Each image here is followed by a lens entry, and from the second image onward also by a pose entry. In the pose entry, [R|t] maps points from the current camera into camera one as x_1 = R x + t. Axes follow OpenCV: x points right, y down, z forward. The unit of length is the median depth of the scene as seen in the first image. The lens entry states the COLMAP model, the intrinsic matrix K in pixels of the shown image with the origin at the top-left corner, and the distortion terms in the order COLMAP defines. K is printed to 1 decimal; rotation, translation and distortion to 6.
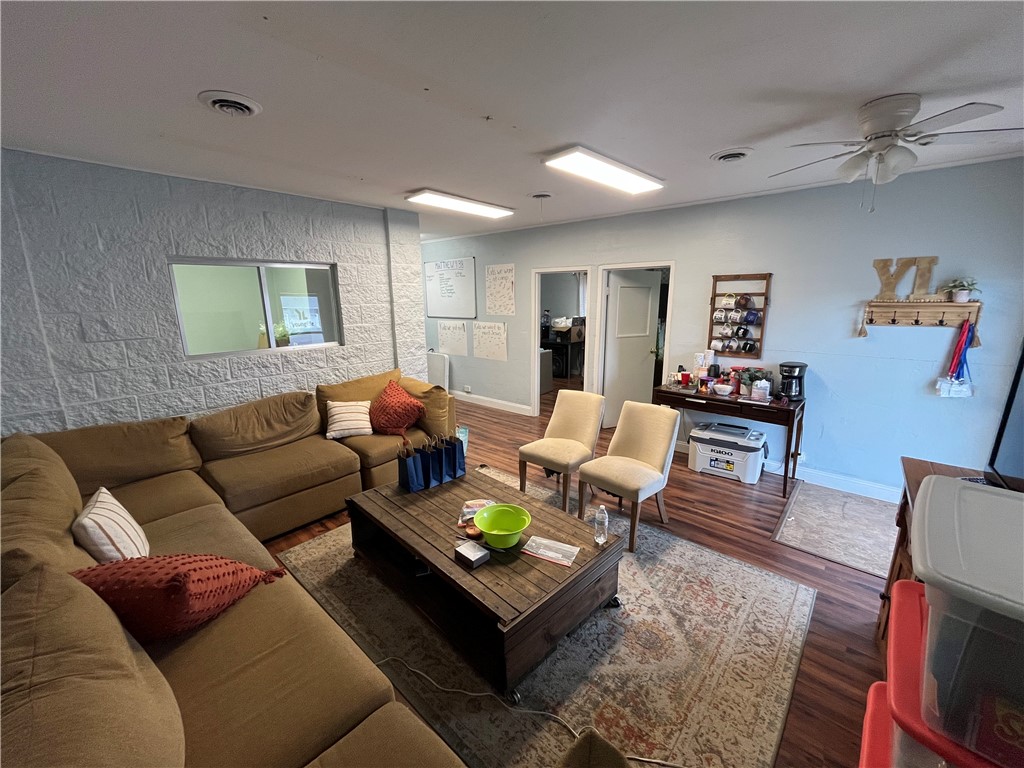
lens RADIAL K [[414.8, 0, 519.3], [0, 414.8, 383.8], [0, 0, 1]] dist [-0.001761, -0.000597]
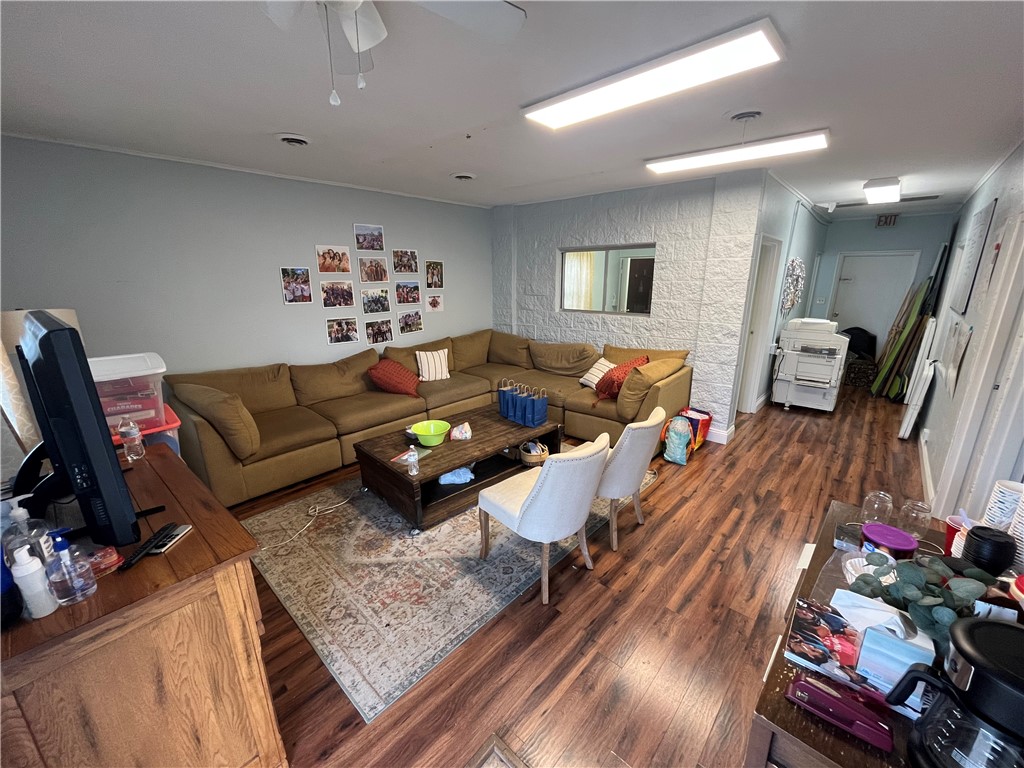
lens RADIAL K [[414.8, 0, 506.2], [0, 414.8, 387.1], [0, 0, 1]] dist [-0.001761, -0.000597]
pose [[-0.037480, 0.272509, -0.961423, 0.902782], [-0.205175, 0.939503, 0.274295, -0.184227], [0.978007, 0.207541, 0.020699, 0.816792]]
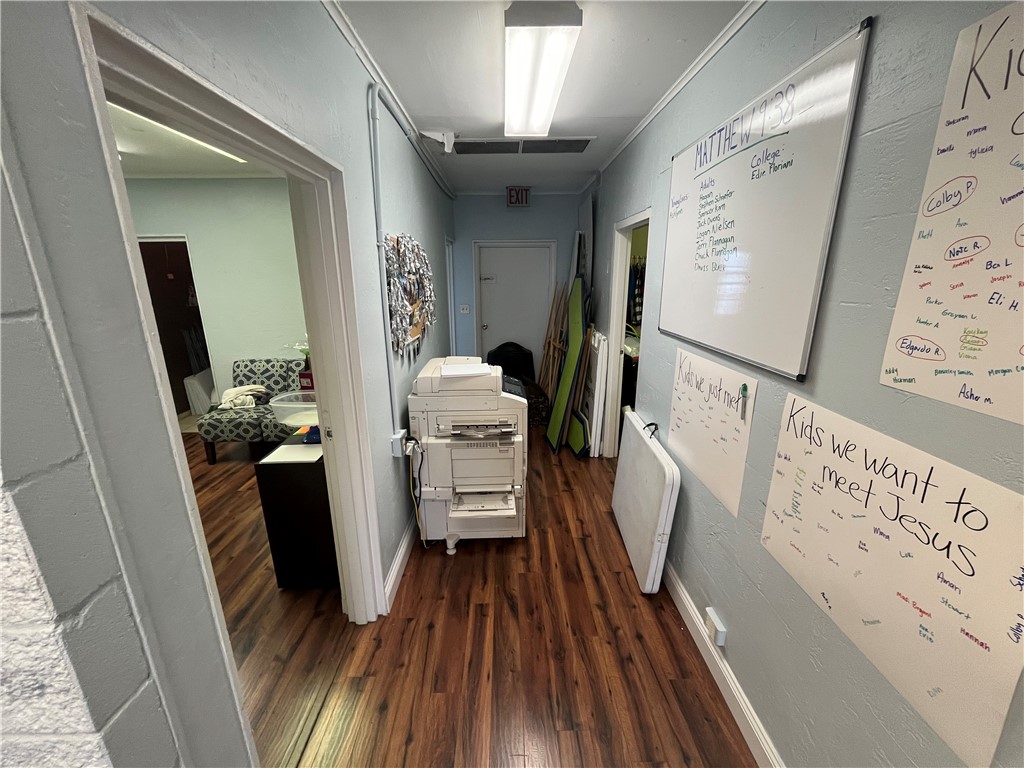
lens RADIAL K [[414.8, 0, 511.5], [0, 414.8, 383.3], [0, 0, 1]] dist [-0.001761, -0.000597]
pose [[0.656587, 0.201323, -0.726886, -0.105438], [-0.157728, 0.979061, 0.128693, -0.312223], [0.737574, 0.030152, 0.674593, 1.494245]]
